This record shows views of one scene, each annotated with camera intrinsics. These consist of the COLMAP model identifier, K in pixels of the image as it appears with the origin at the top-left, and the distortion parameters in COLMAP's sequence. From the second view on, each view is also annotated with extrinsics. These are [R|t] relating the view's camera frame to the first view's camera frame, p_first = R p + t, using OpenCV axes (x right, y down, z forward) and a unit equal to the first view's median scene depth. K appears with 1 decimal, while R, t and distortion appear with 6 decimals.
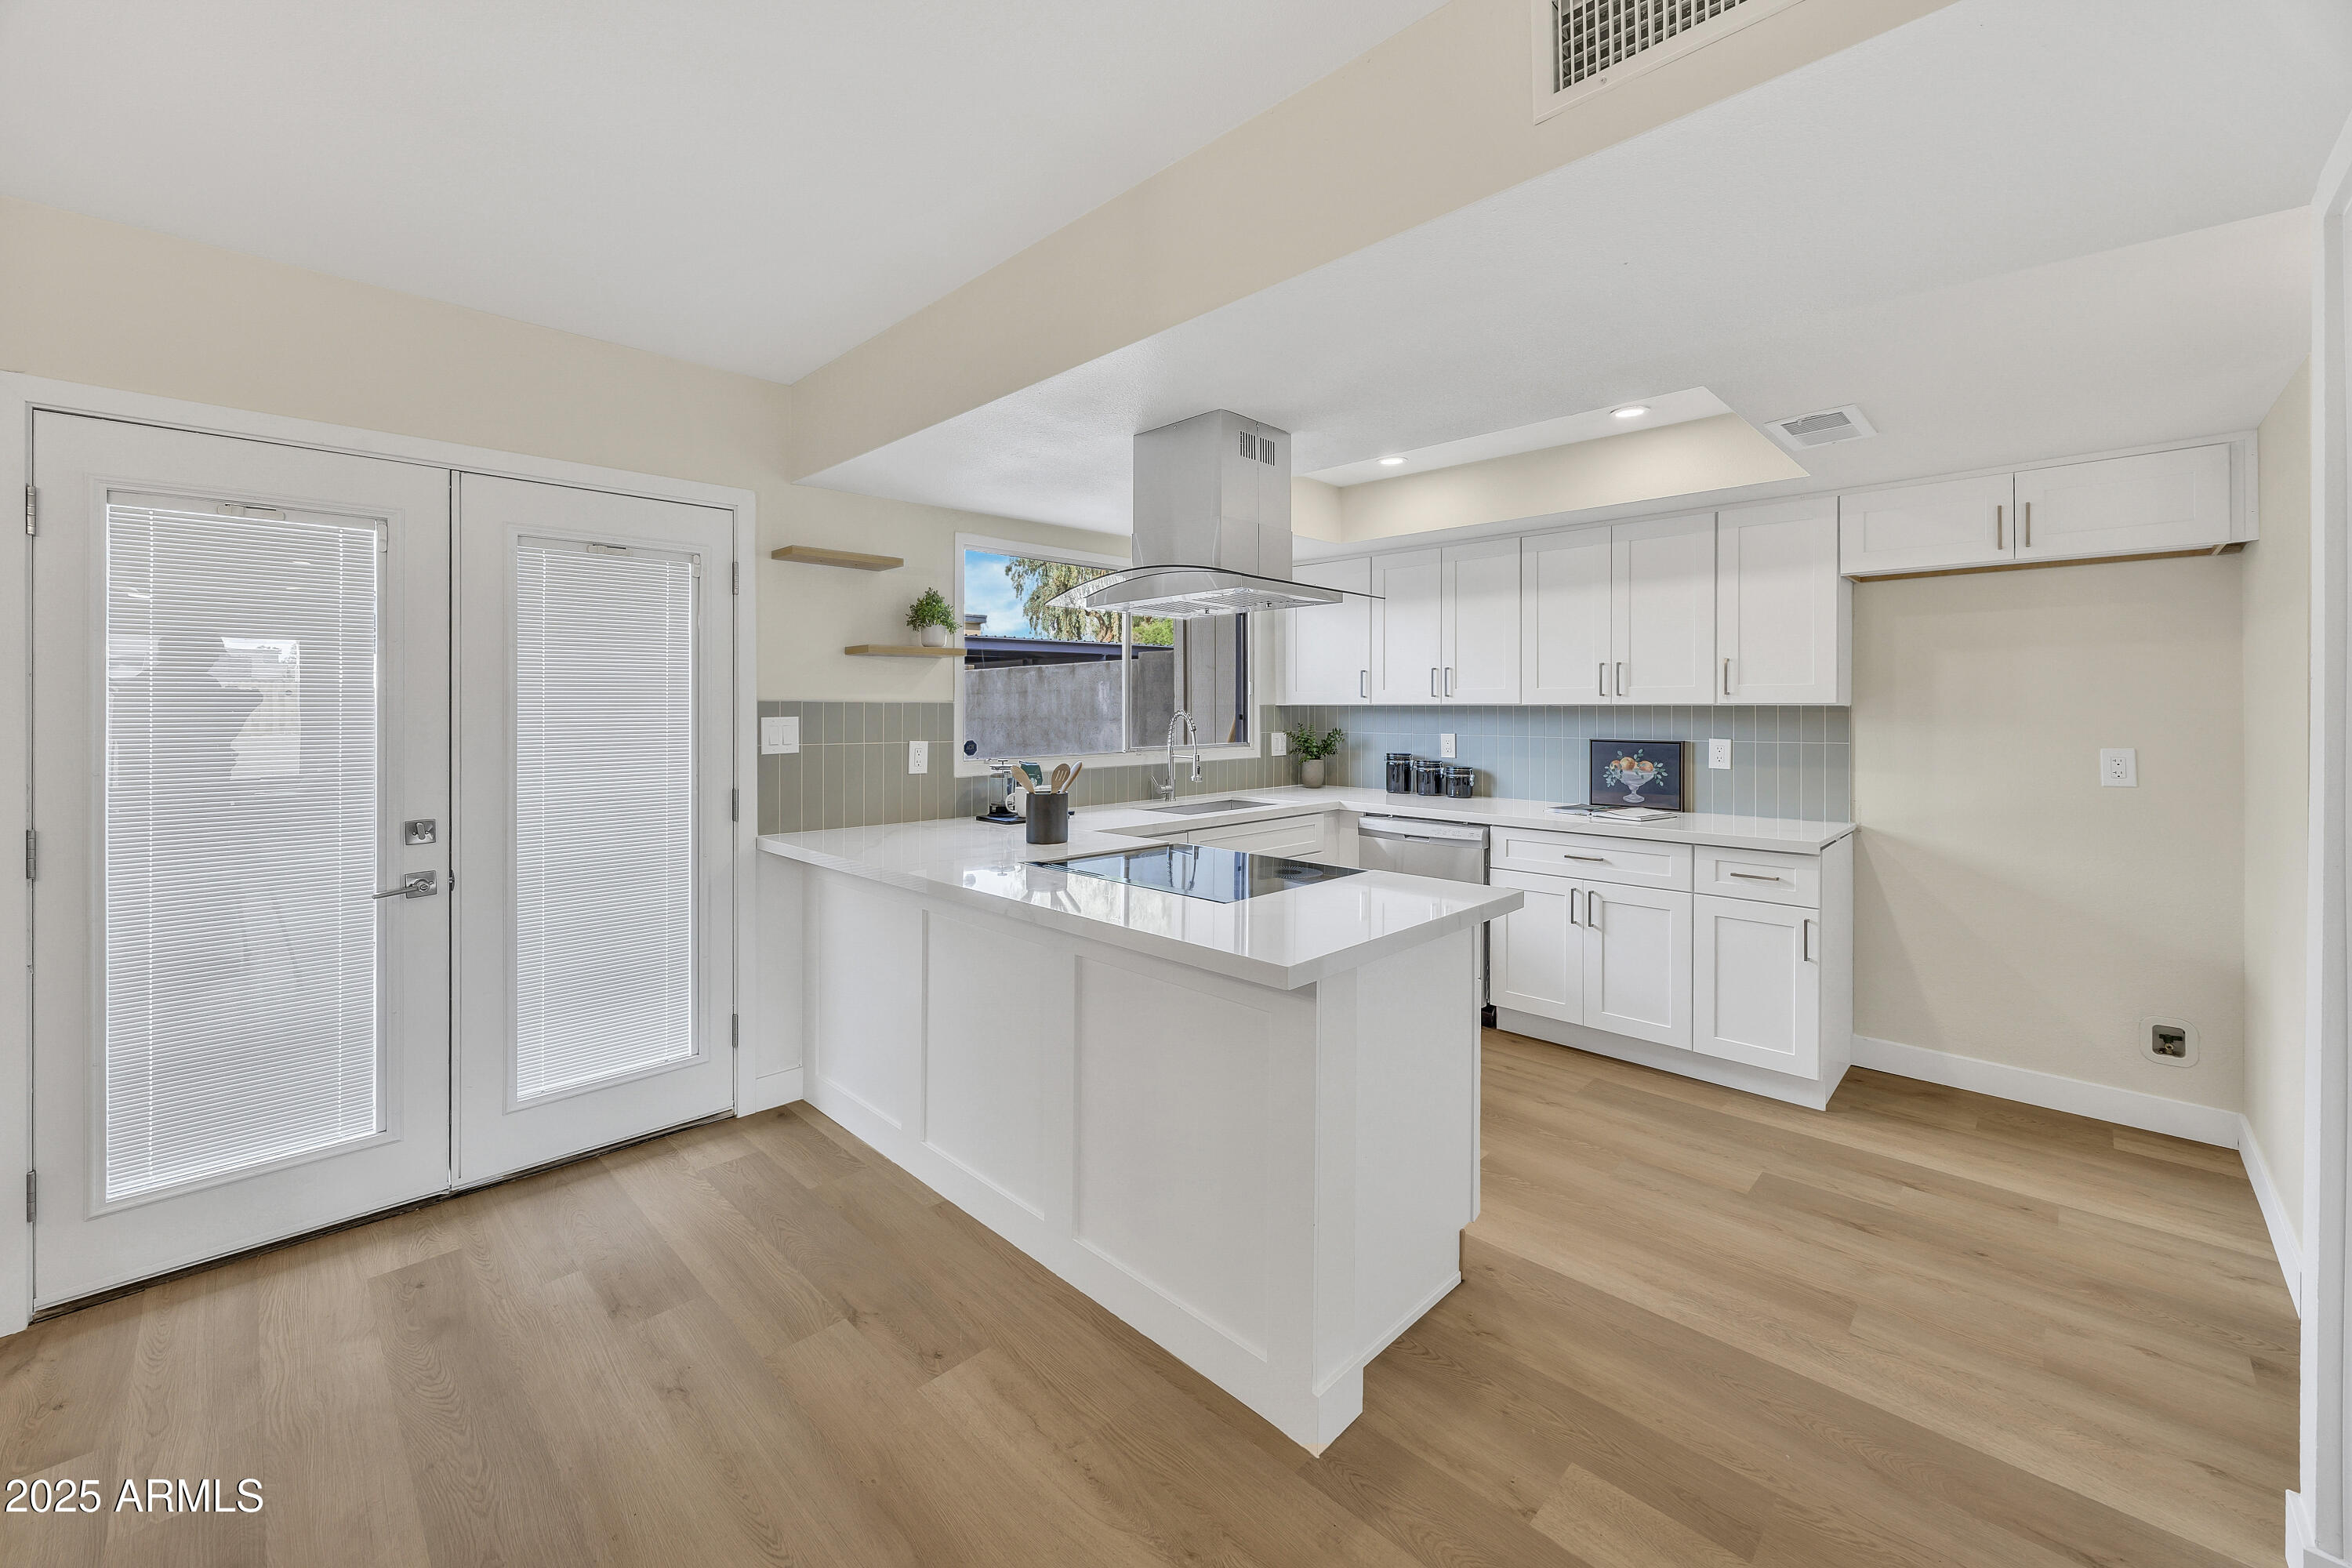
lens RADIAL K [[924.2, 0, 1174.6], [0, 924.2, 711.3], [0, 0, 1]] dist [0.000281, 0.000036]
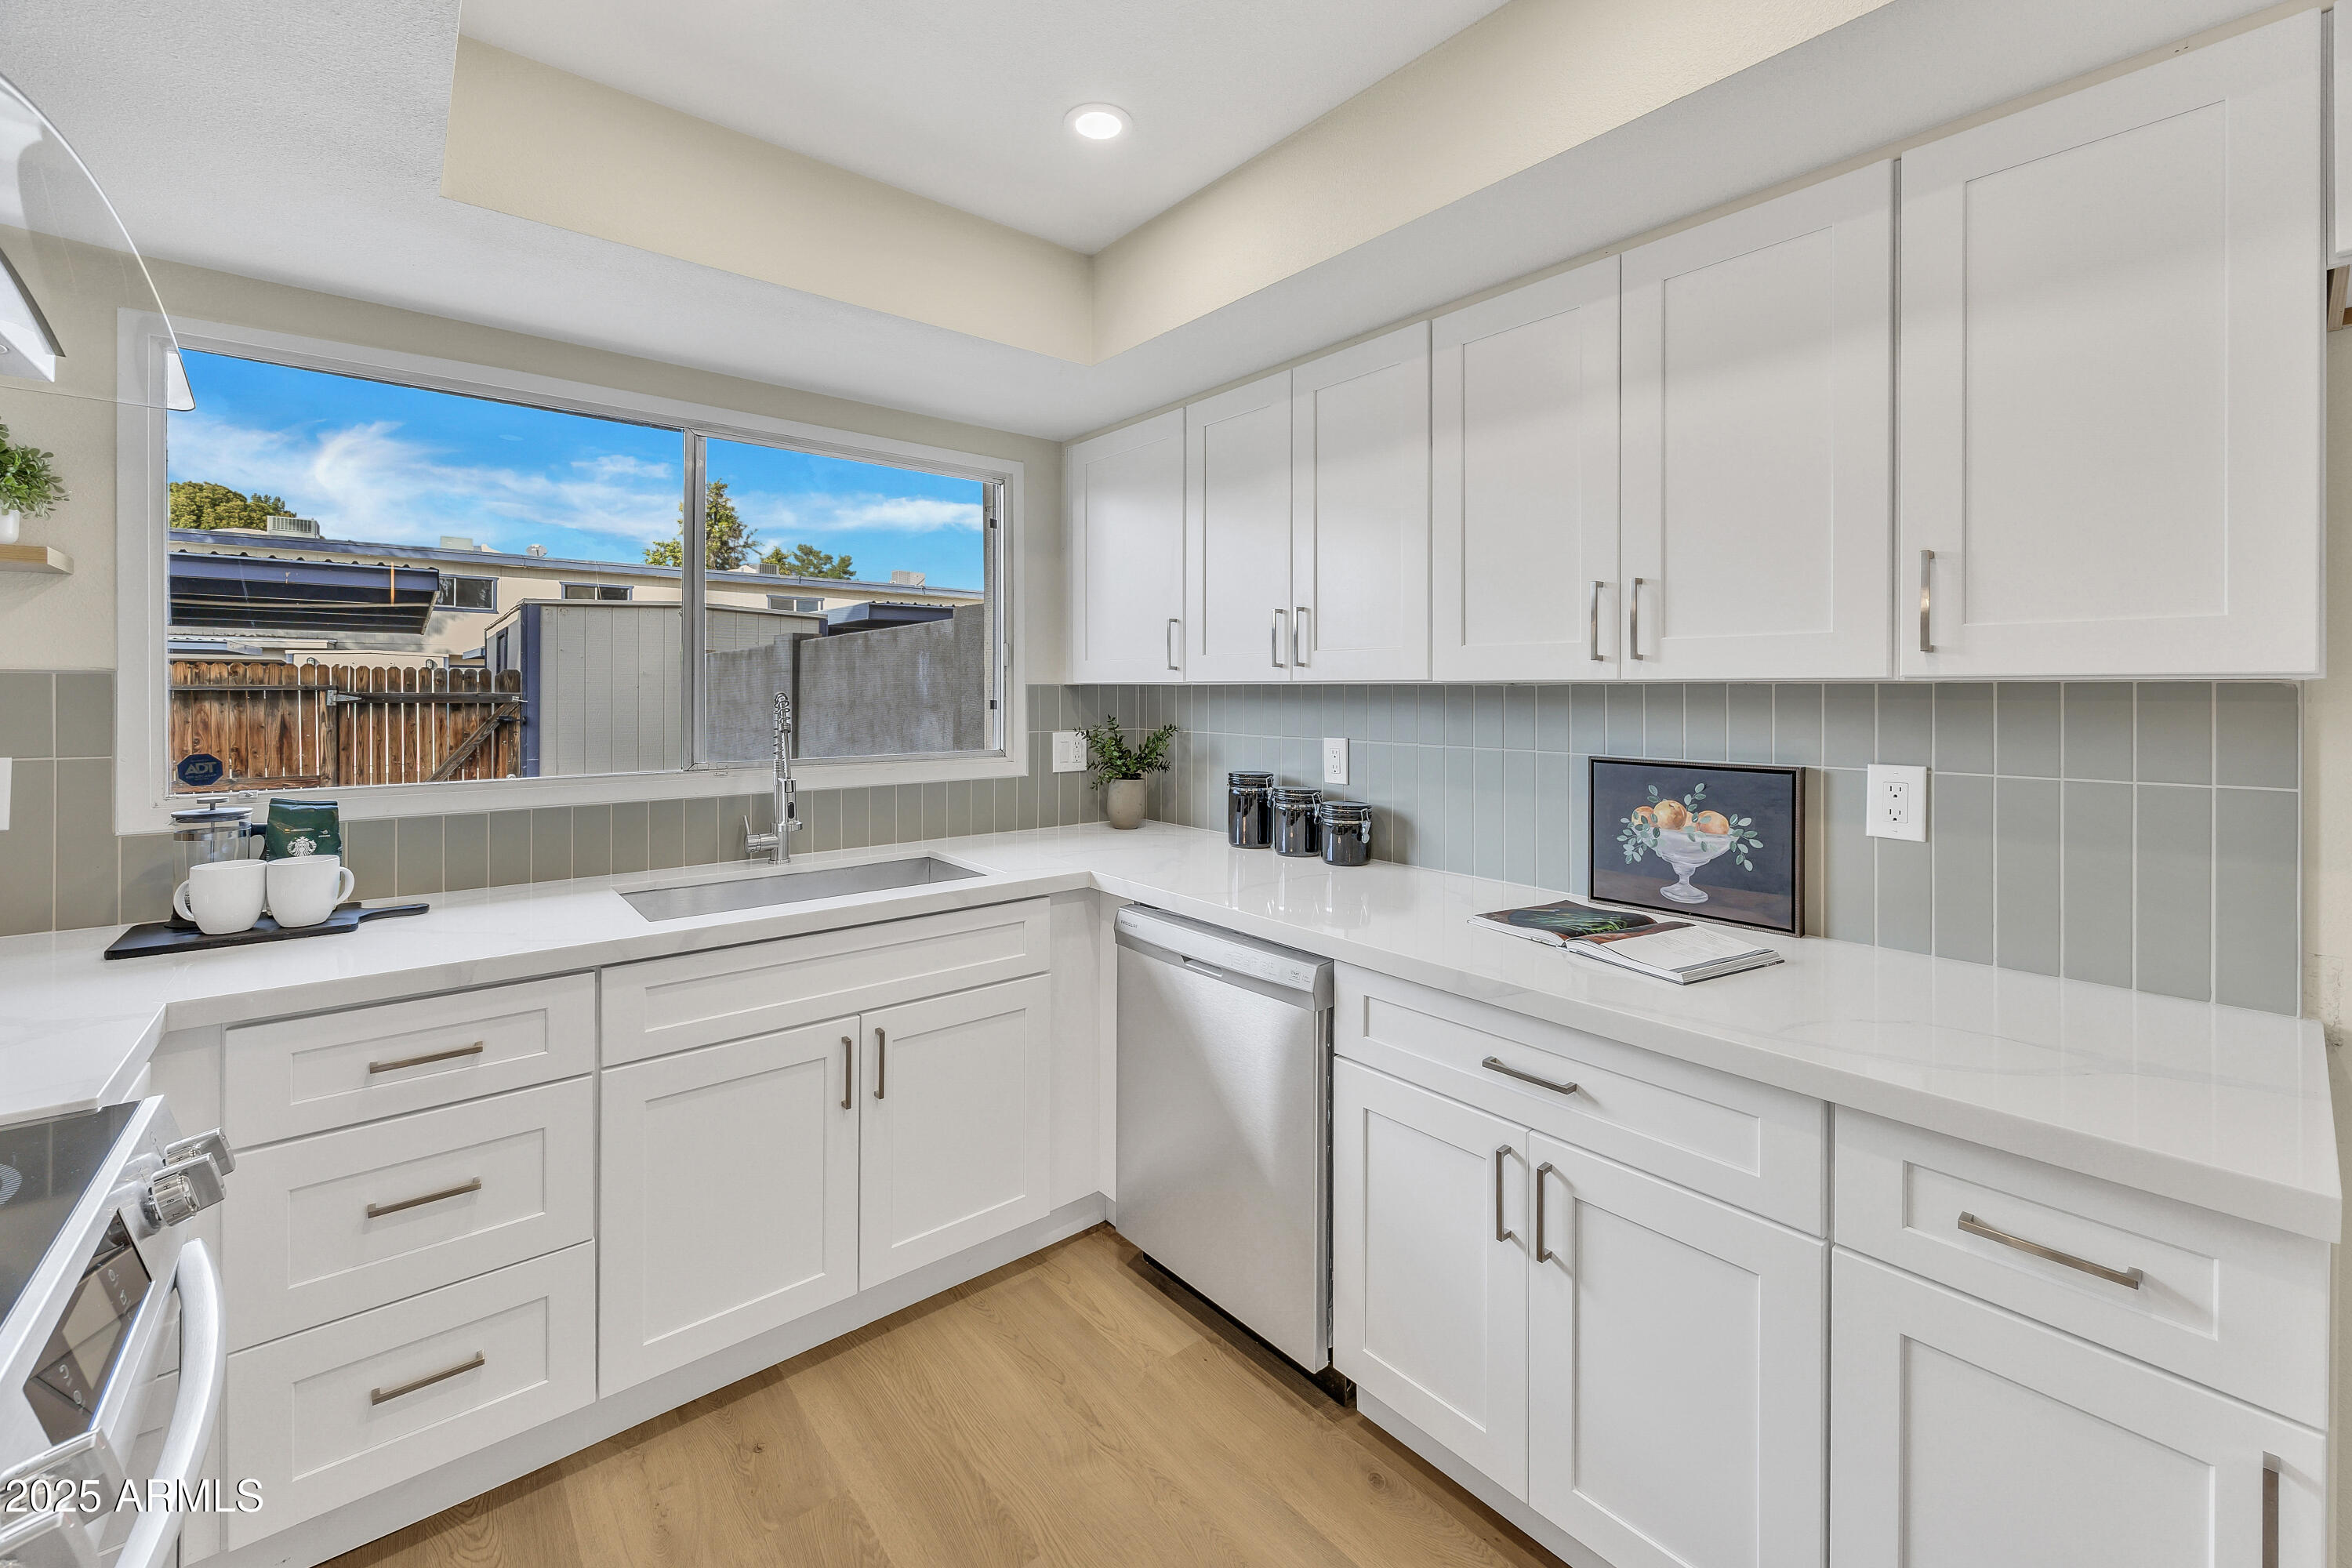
lens RADIAL K [[934.3, 0, 1174.9], [0, 934.3, 691.9], [0, 0, 1]] dist [-0.002214, -0.000011]
pose [[0.995657, 0.003554, -0.093028, 0.296217], [-0.004004, 0.999981, -0.004657, 0.000419], [0.093009, 0.005010, 0.995653, 0.533102]]
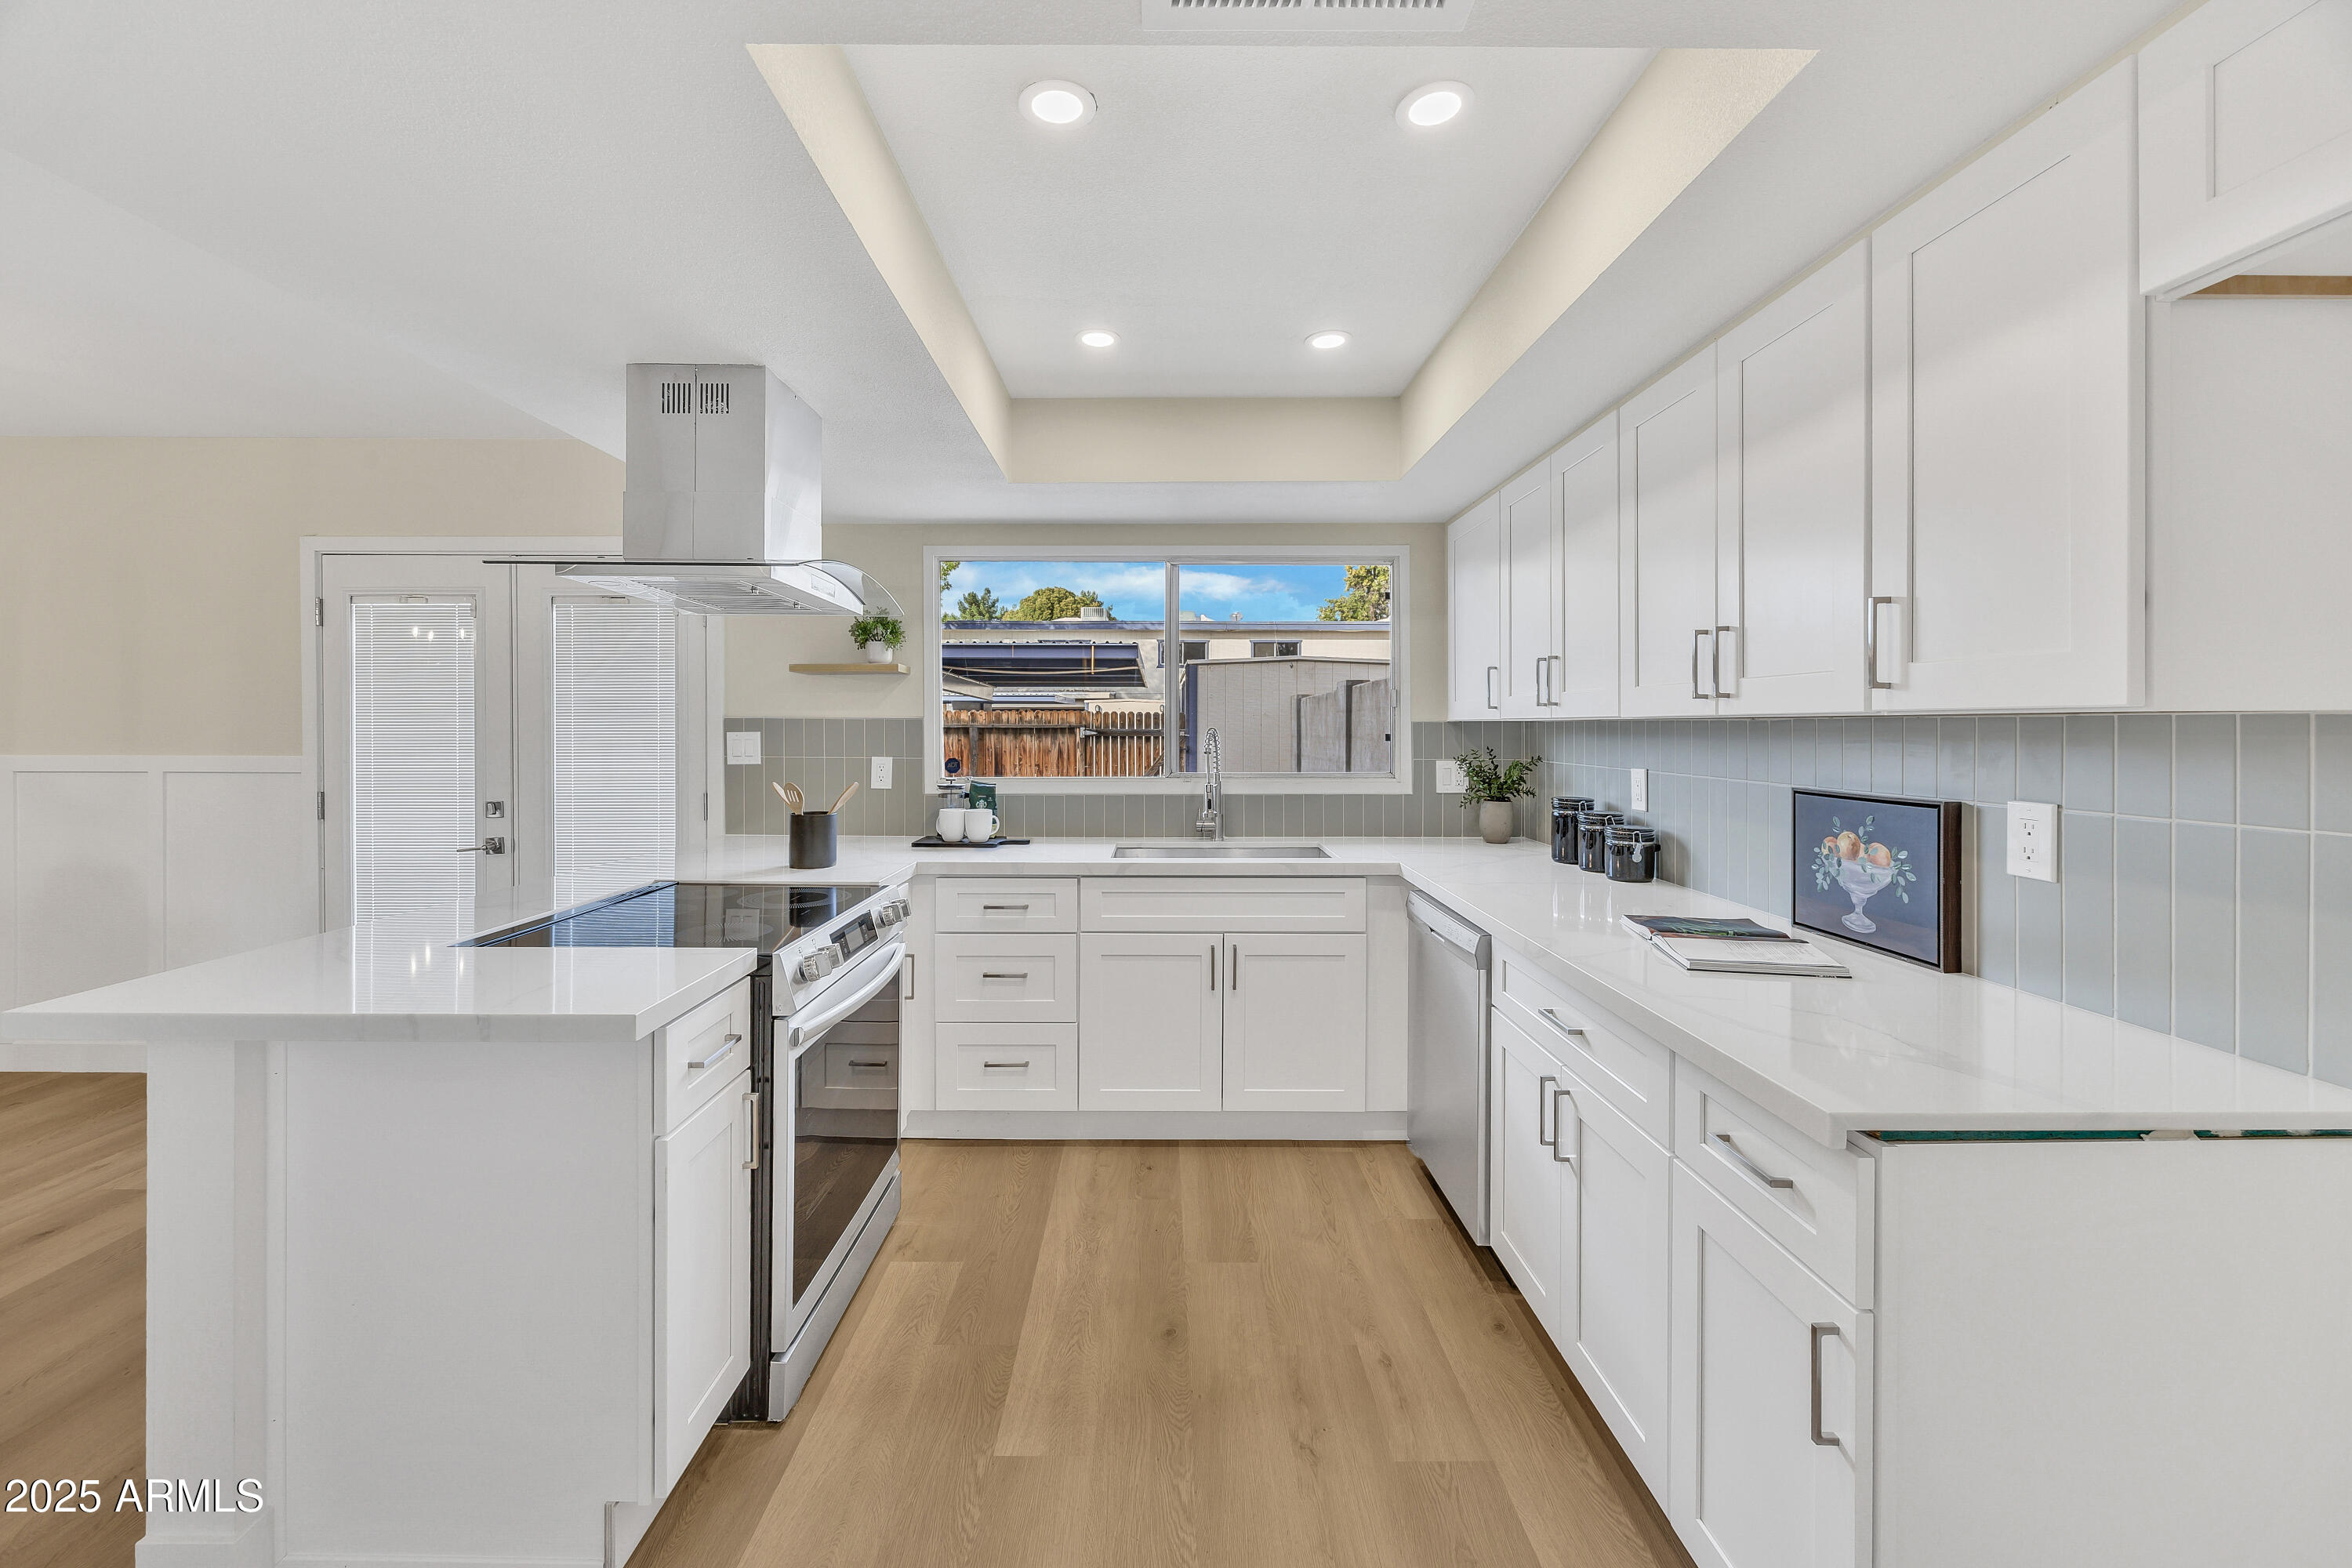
lens RADIAL K [[917.6, 0, 1170.8], [0, 917.6, 729.7], [0, 0, 1]] dist [0.000182, 0.000025]
pose [[0.710282, 0.003453, -0.703909, 0.576660], [-0.004903, 0.999988, -0.000042, 0.000821], [0.703901, 0.003481, 0.710290, 0.443129]]
